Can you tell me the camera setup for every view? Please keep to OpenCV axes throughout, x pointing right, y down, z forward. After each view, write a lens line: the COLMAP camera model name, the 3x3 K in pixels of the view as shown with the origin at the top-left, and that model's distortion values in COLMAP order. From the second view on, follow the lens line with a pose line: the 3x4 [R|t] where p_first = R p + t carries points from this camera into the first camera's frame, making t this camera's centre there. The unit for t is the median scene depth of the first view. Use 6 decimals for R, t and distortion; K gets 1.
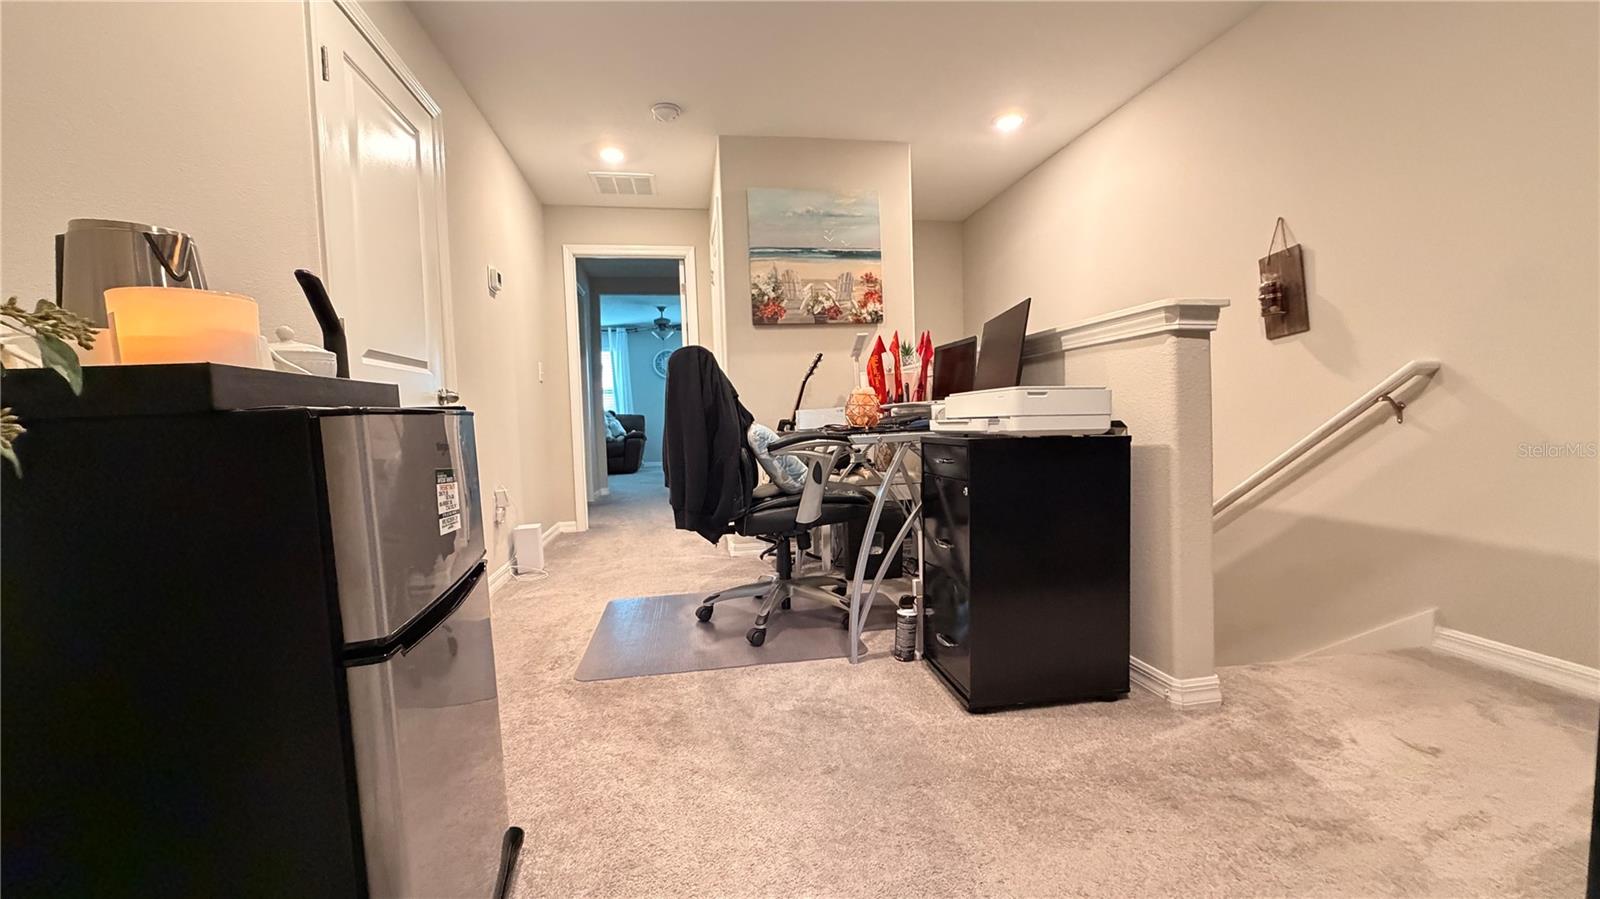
lens RADIAL K [[636.5, 0, 800.8], [0, 636.5, 454.4], [0, 0, 1]] dist [-0.001537, 0.000483]
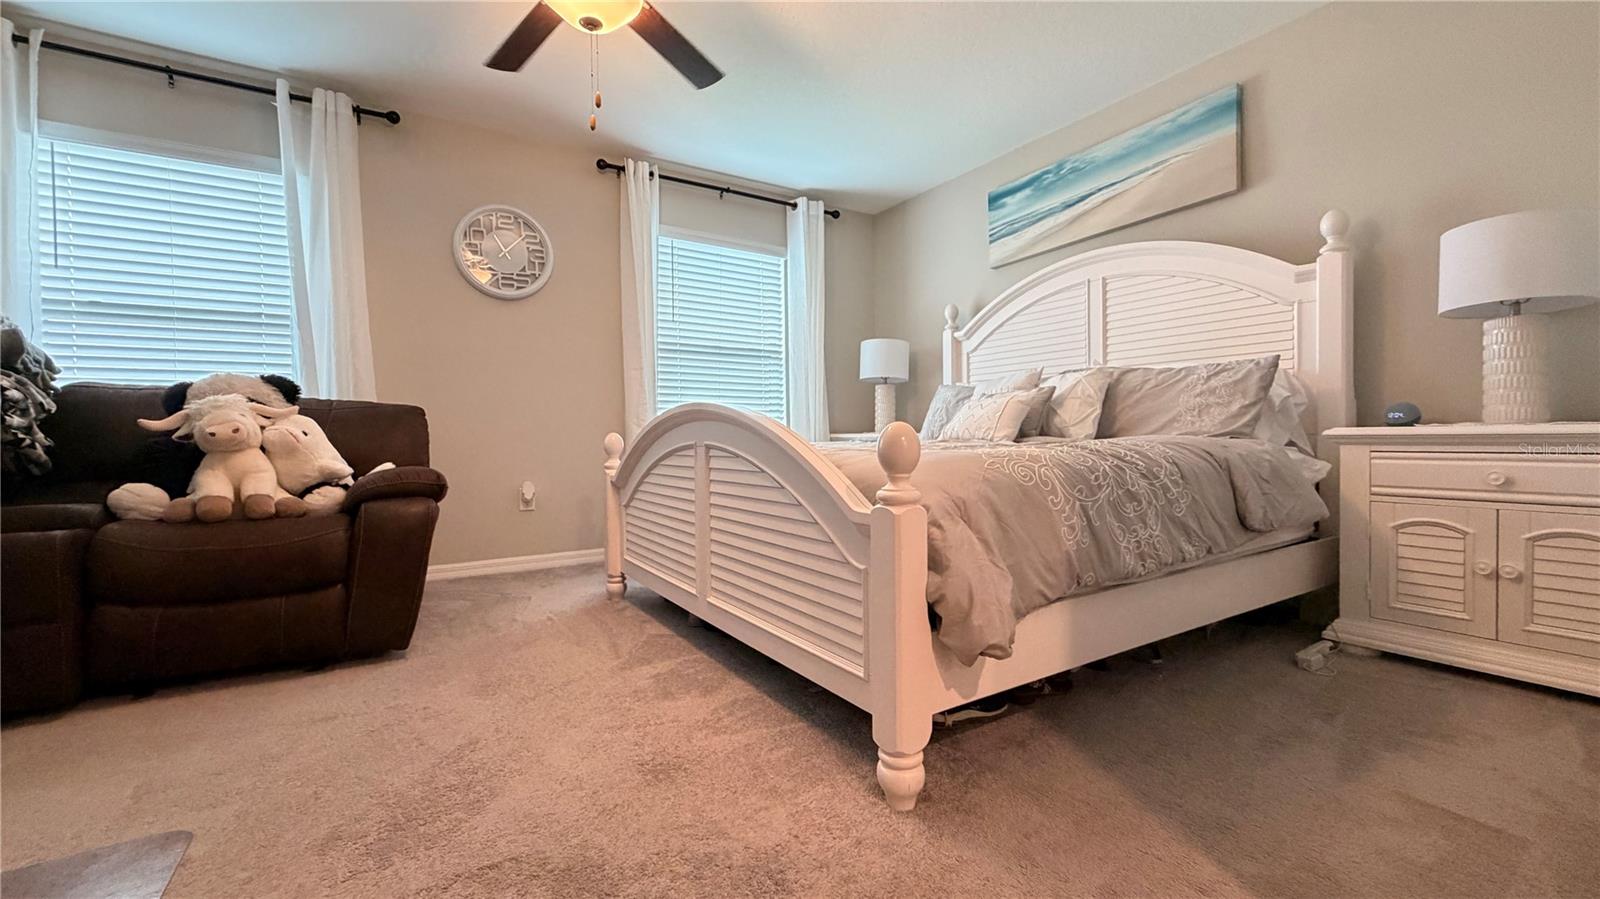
lens RADIAL K [[636.5, 0, 798.4], [0, 636.5, 444.4], [0, 0, 1]] dist [-0.001537, 0.000483]
pose [[0.920630, 0.022316, 0.389798, -0.209536], [-0.002859, 0.998724, -0.050426, -0.032532], [-0.390426, 0.045309, 0.919519, 0.702212]]
